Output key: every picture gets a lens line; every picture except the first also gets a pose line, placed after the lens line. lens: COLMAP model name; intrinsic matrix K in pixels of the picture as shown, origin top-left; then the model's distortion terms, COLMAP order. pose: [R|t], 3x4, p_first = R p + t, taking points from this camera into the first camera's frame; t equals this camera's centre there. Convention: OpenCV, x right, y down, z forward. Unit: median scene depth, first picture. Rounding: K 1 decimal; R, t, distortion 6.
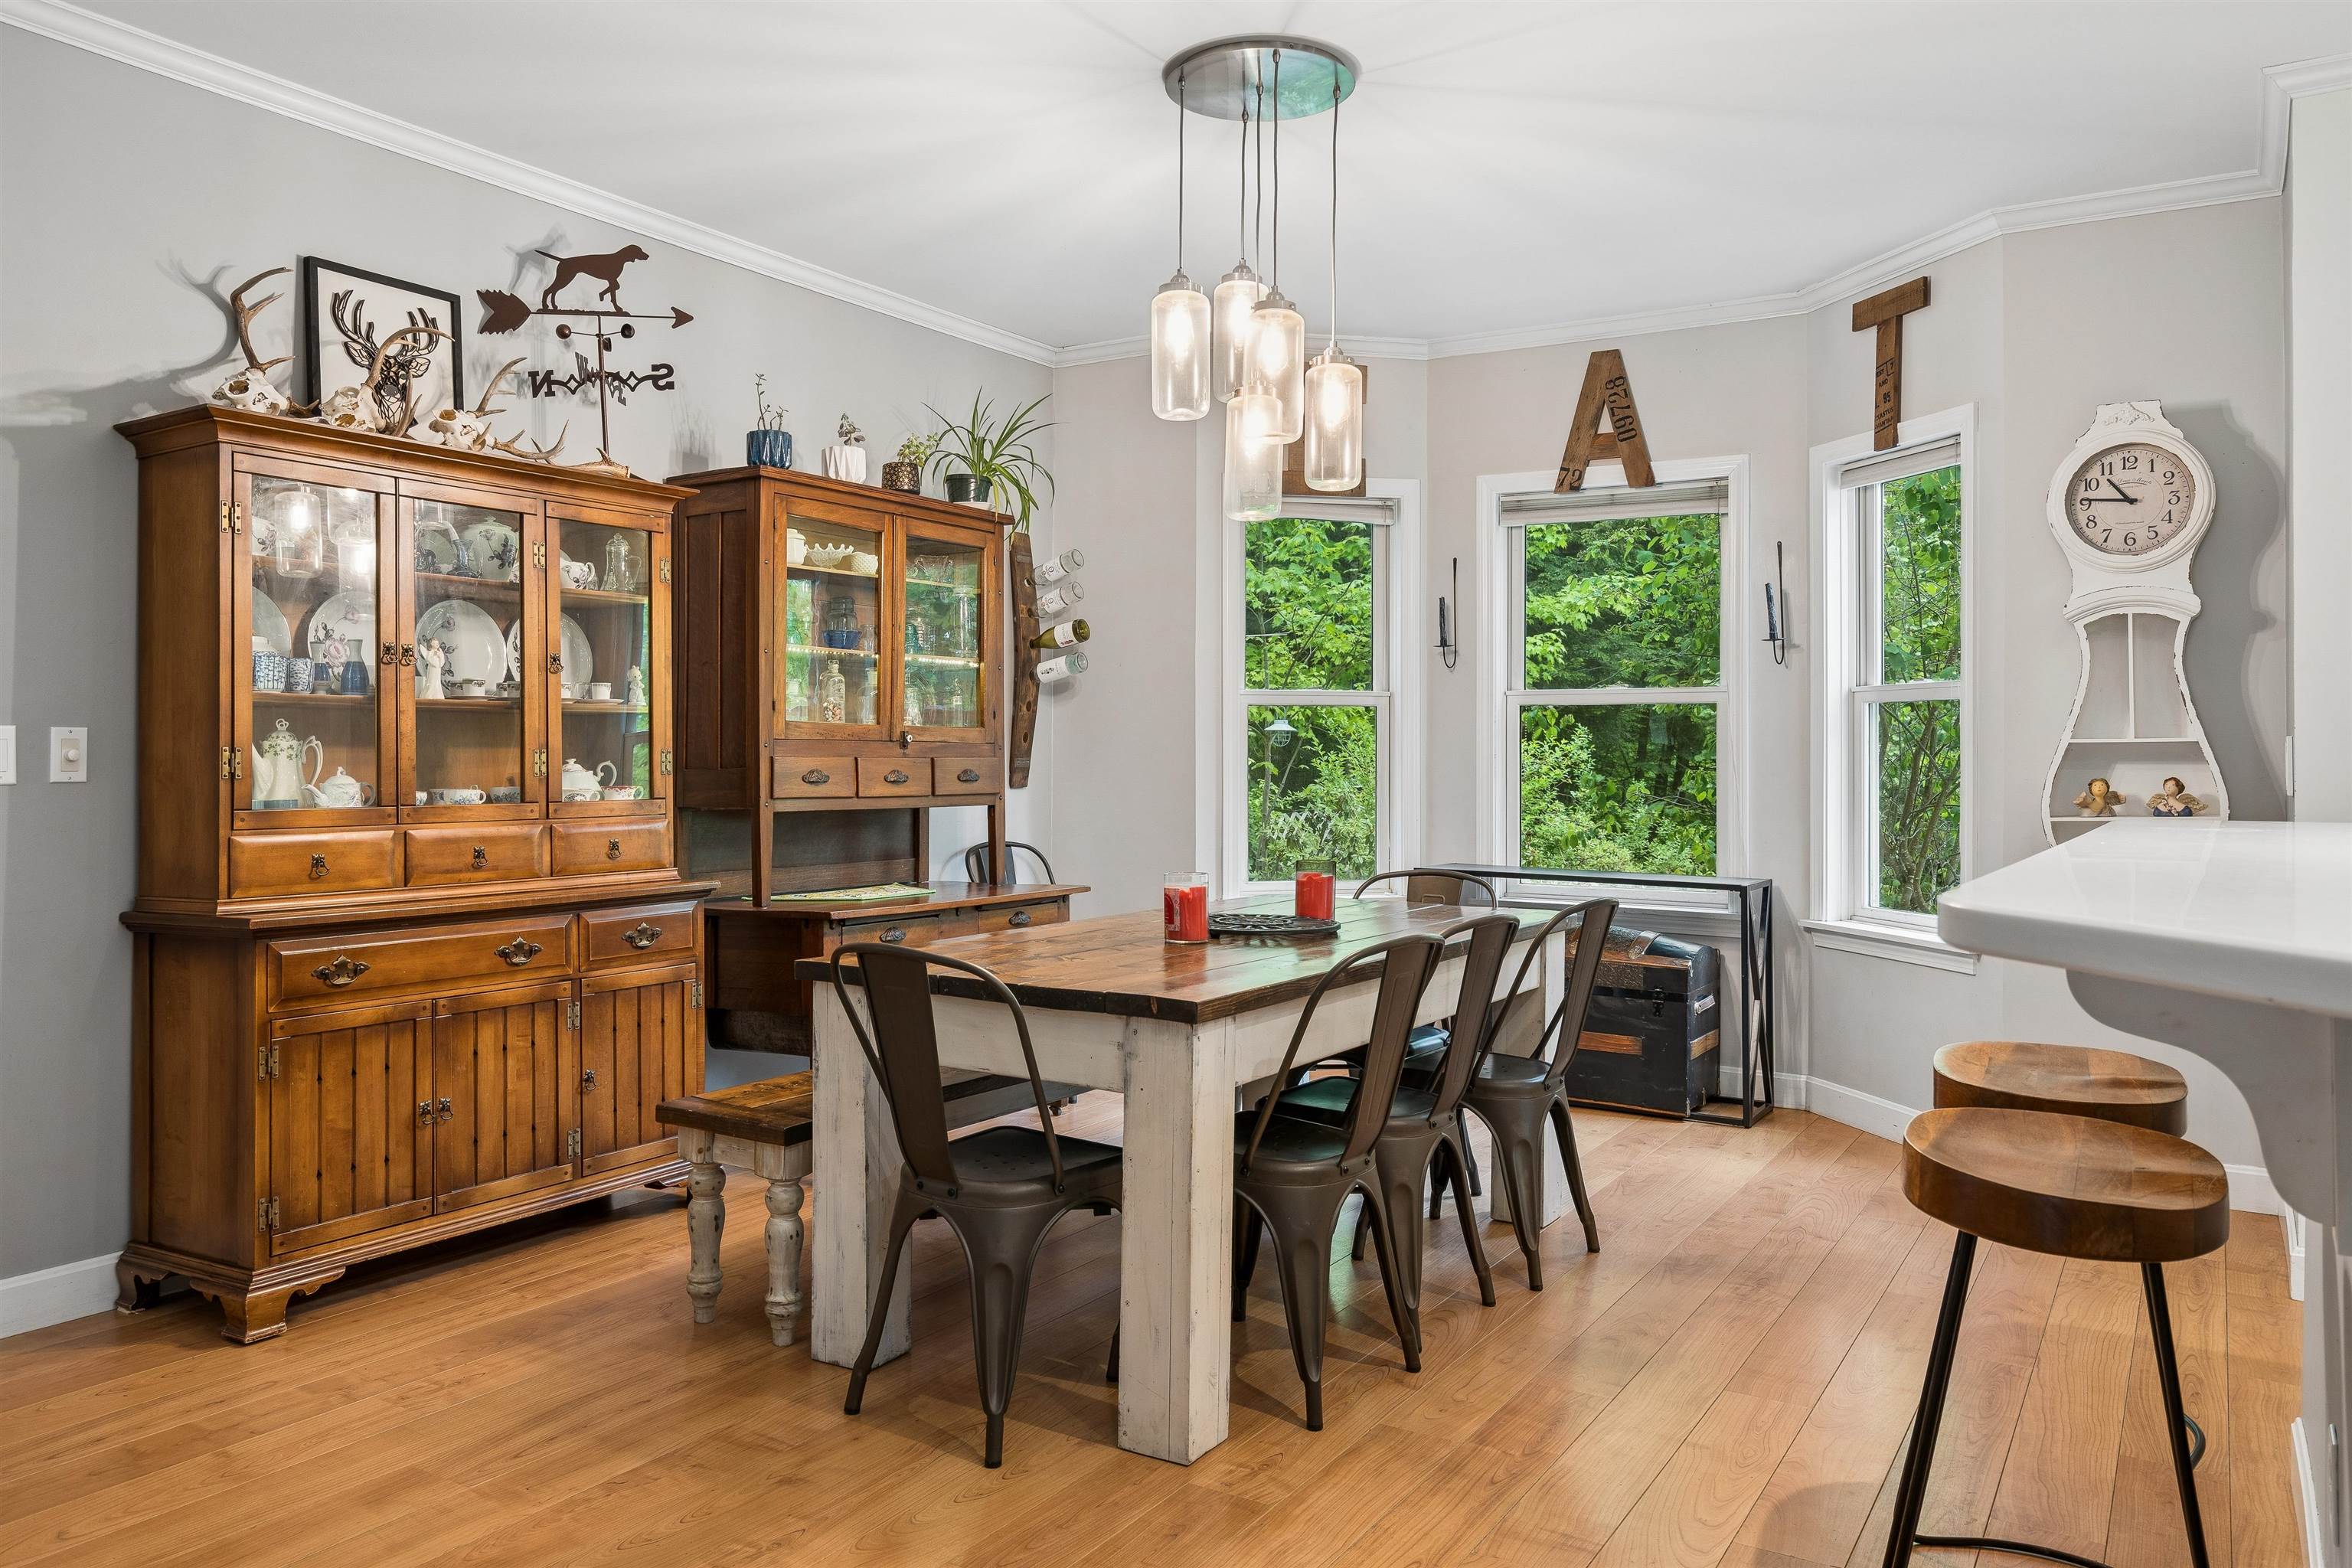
lens RADIAL K [[1659.6, 0, 1167.9], [0, 1659.6, 751.3], [0, 0, 1]] dist [-0.001168, 0.001305]
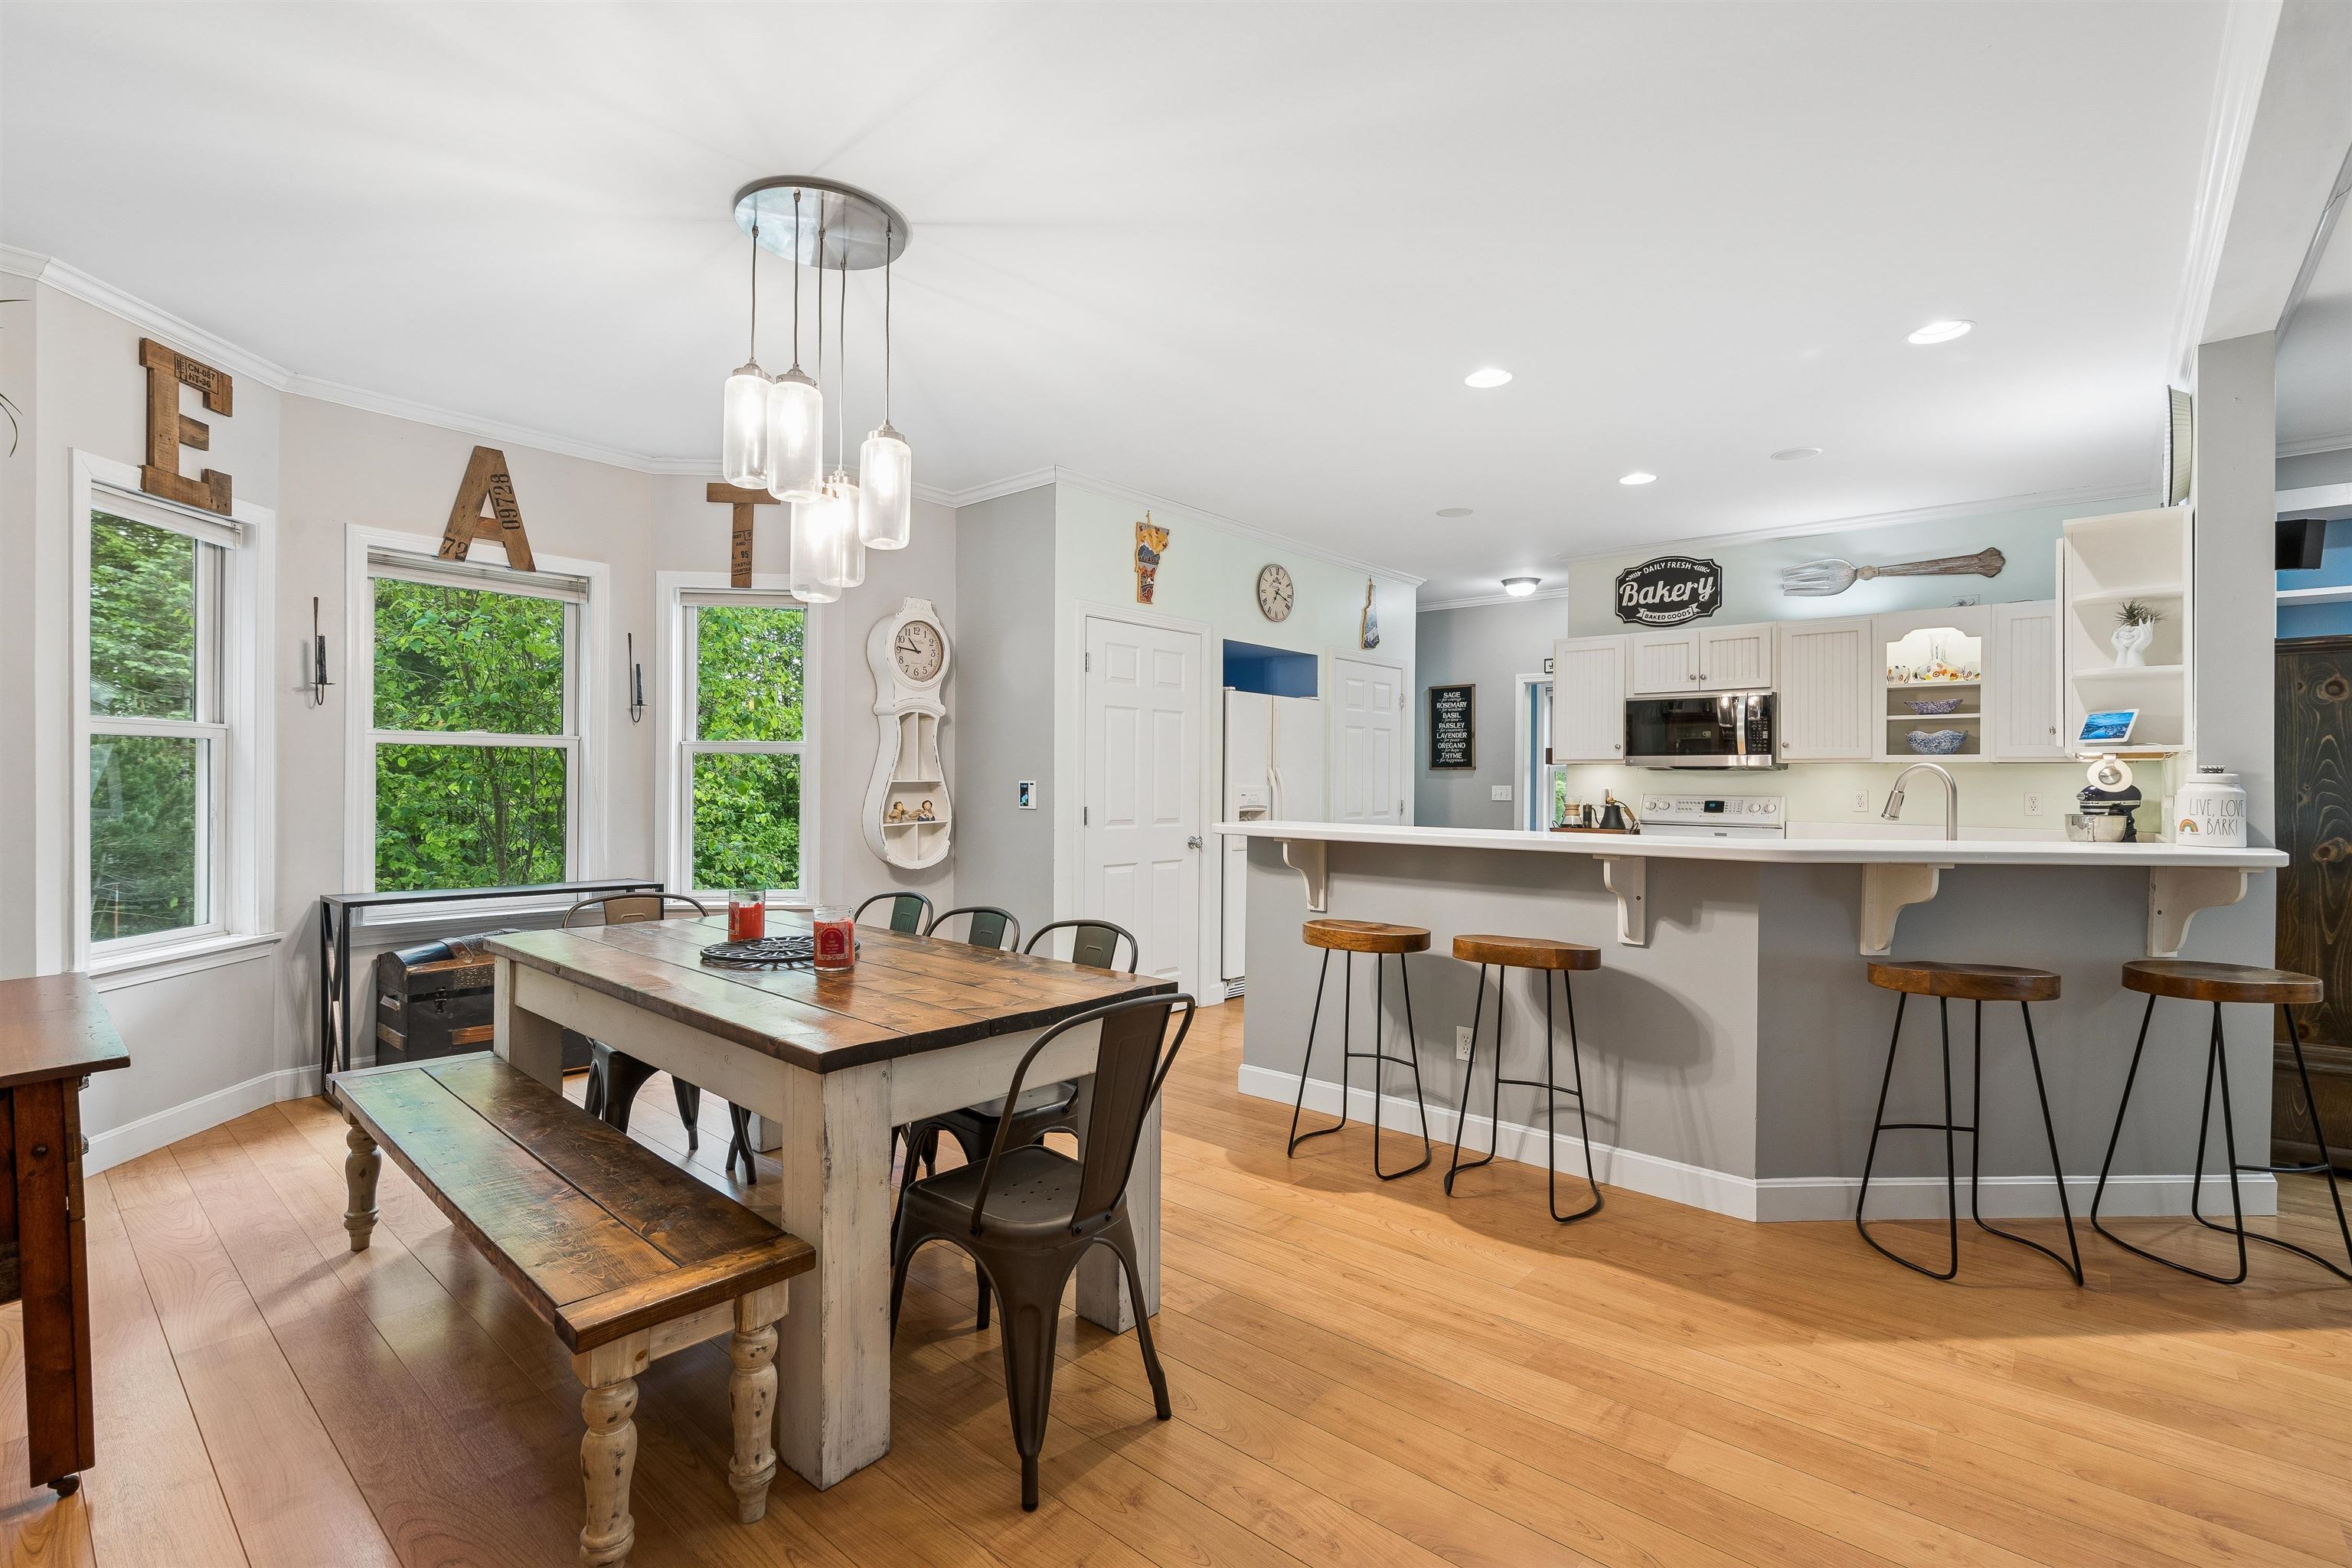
lens RADIAL K [[1069.0, 0, 1176.0], [0, 1069.0, 784.0], [0, 0, 1]] dist [-0.004733, 0.000672]
pose [[0.158009, -0.006285, 0.987418, -0.545914], [-0.008943, 0.999930, 0.007796, -0.015199], [-0.987397, -0.010062, 0.157942, 0.518406]]
